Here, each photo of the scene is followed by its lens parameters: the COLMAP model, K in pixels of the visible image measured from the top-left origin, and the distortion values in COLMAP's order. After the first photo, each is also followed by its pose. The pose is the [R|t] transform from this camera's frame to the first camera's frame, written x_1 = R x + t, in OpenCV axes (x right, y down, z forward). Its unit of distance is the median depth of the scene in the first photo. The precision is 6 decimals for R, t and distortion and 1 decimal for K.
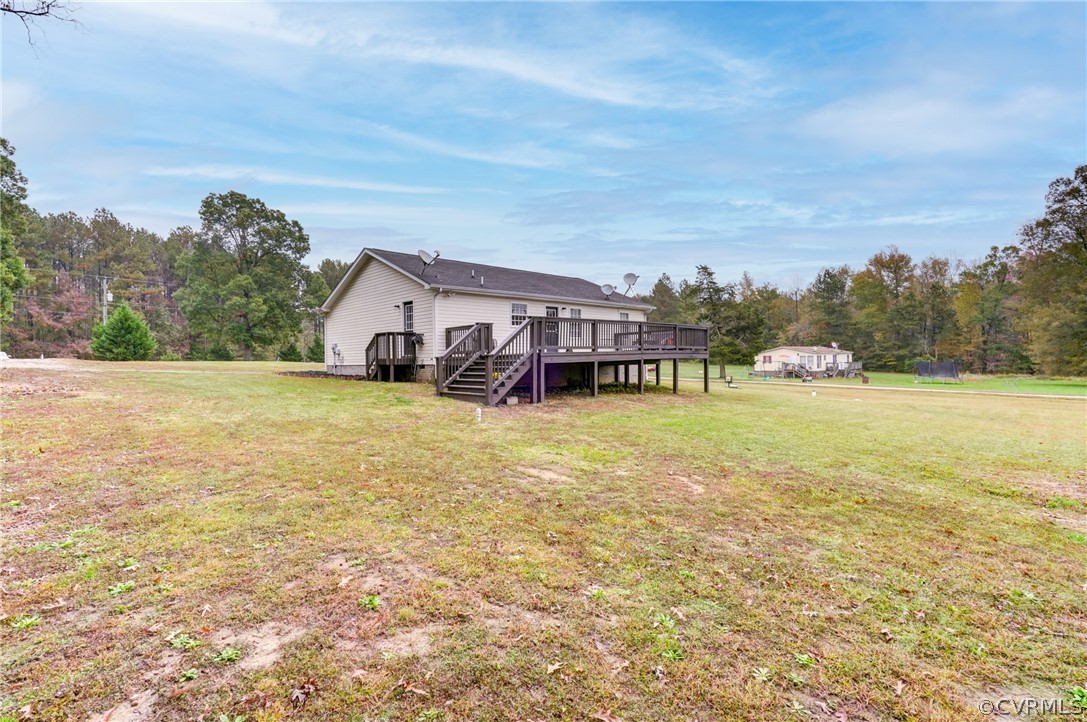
lens RADIAL K [[494.8, 0, 541.9], [0, 494.8, 357.6], [0, 0, 1]] dist [0.002042, 0.005517]
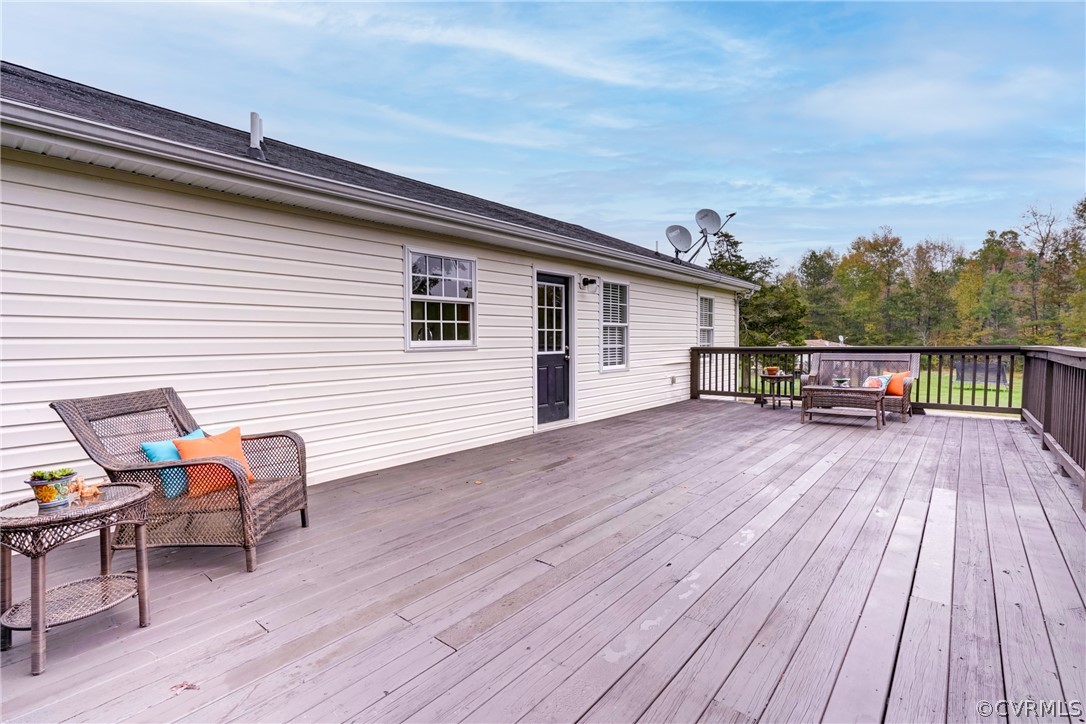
lens RADIAL K [[494.3, 0, 541.4], [0, 494.3, 358.6], [0, 0, 1]] dist [0.002042, 0.005517]
pose [[0.994723, 0.005403, 0.102459, -0.004988], [-0.009286, 0.999255, 0.037466, -0.014885], [-0.102181, -0.038220, 0.994031, 0.167769]]
